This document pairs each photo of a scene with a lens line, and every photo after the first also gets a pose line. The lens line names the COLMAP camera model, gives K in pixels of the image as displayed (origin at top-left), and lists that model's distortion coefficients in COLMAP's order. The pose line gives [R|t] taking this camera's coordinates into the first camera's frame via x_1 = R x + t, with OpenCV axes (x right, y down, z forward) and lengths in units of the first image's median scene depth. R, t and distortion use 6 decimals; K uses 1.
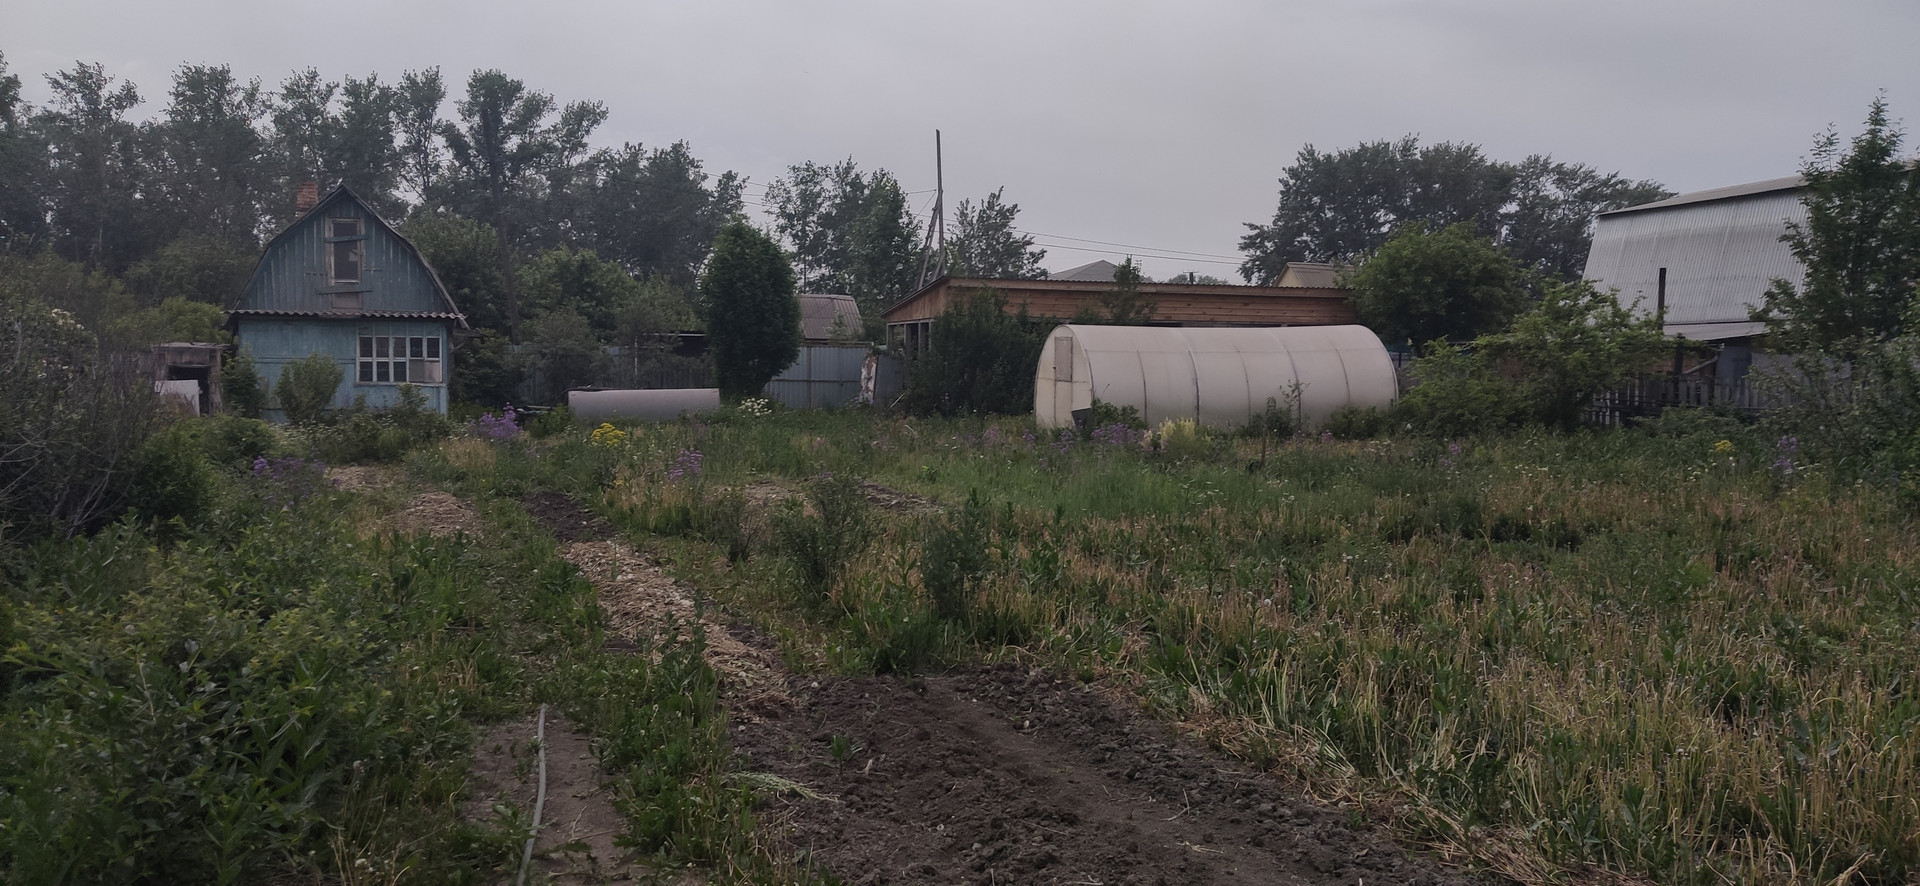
lens RADIAL K [[1408.2, 0, 957.2], [0, 1408.2, 434.0], [0, 0, 1]] dist [0.027348, 0.008183]
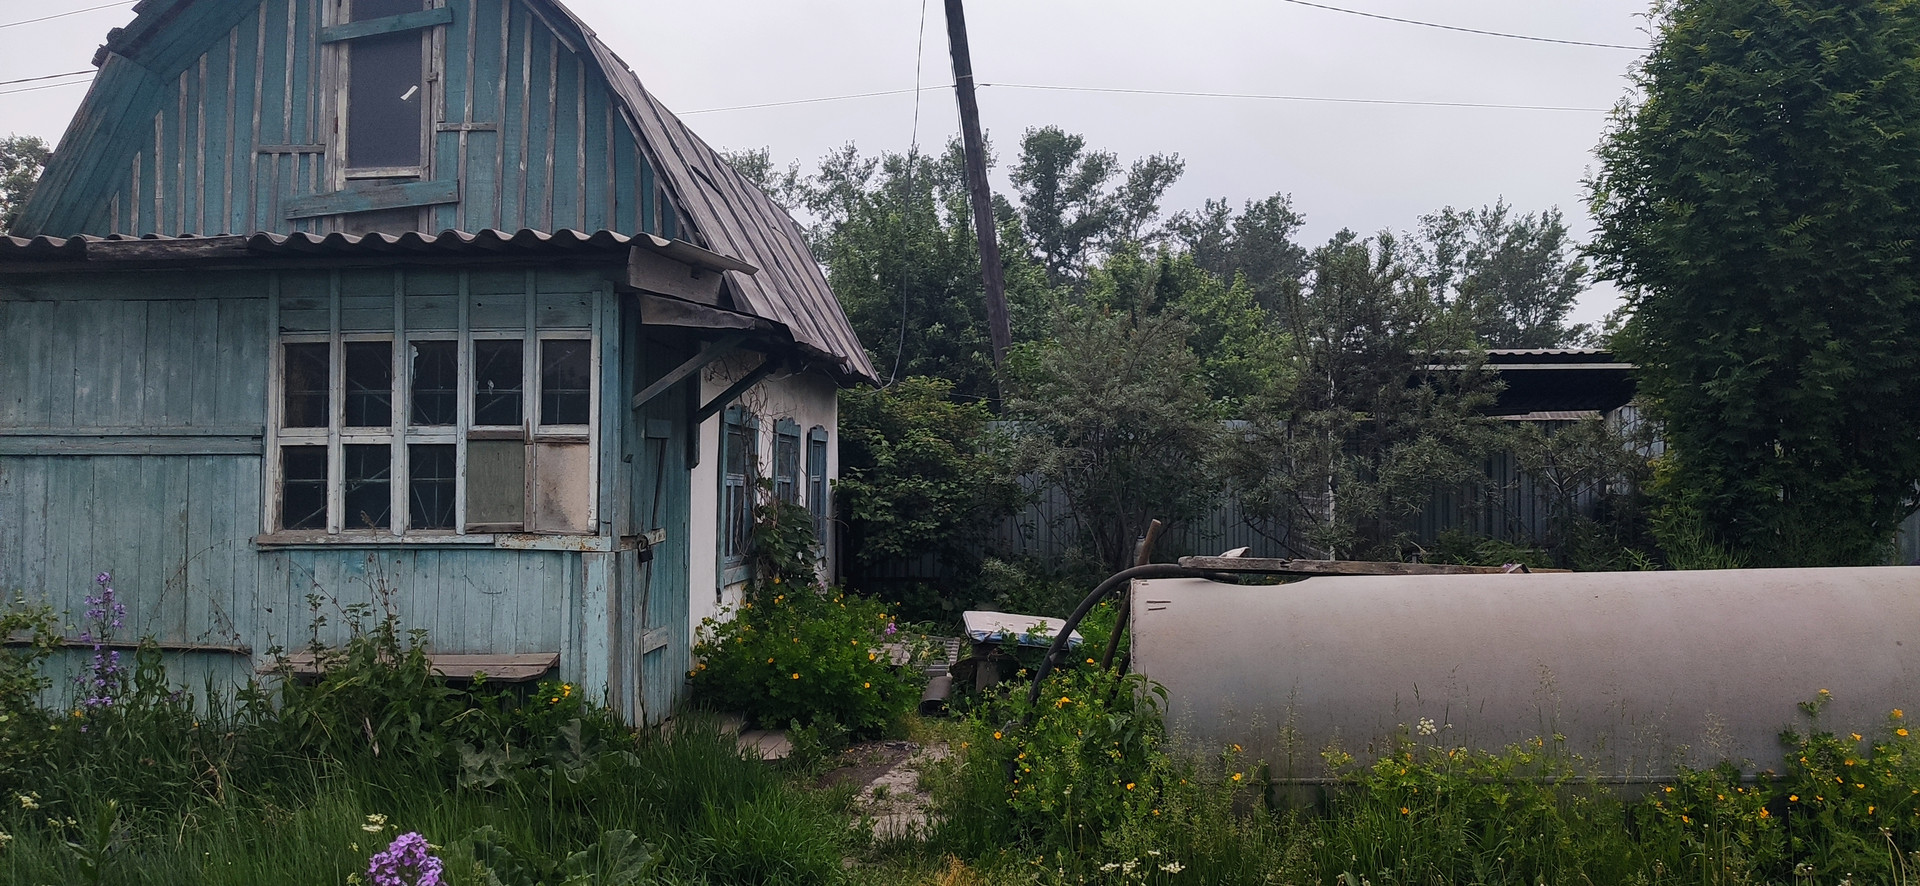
lens RADIAL K [[1408.2, 0, 953.5], [0, 1408.2, 429.3], [0, 0, 1]] dist [0.027348, 0.008183]
pose [[0.921847, -0.026388, -0.386655, -0.067116], [-0.007632, 0.996250, -0.086185, -0.010174], [0.387480, 0.082400, 0.918188, 0.244525]]
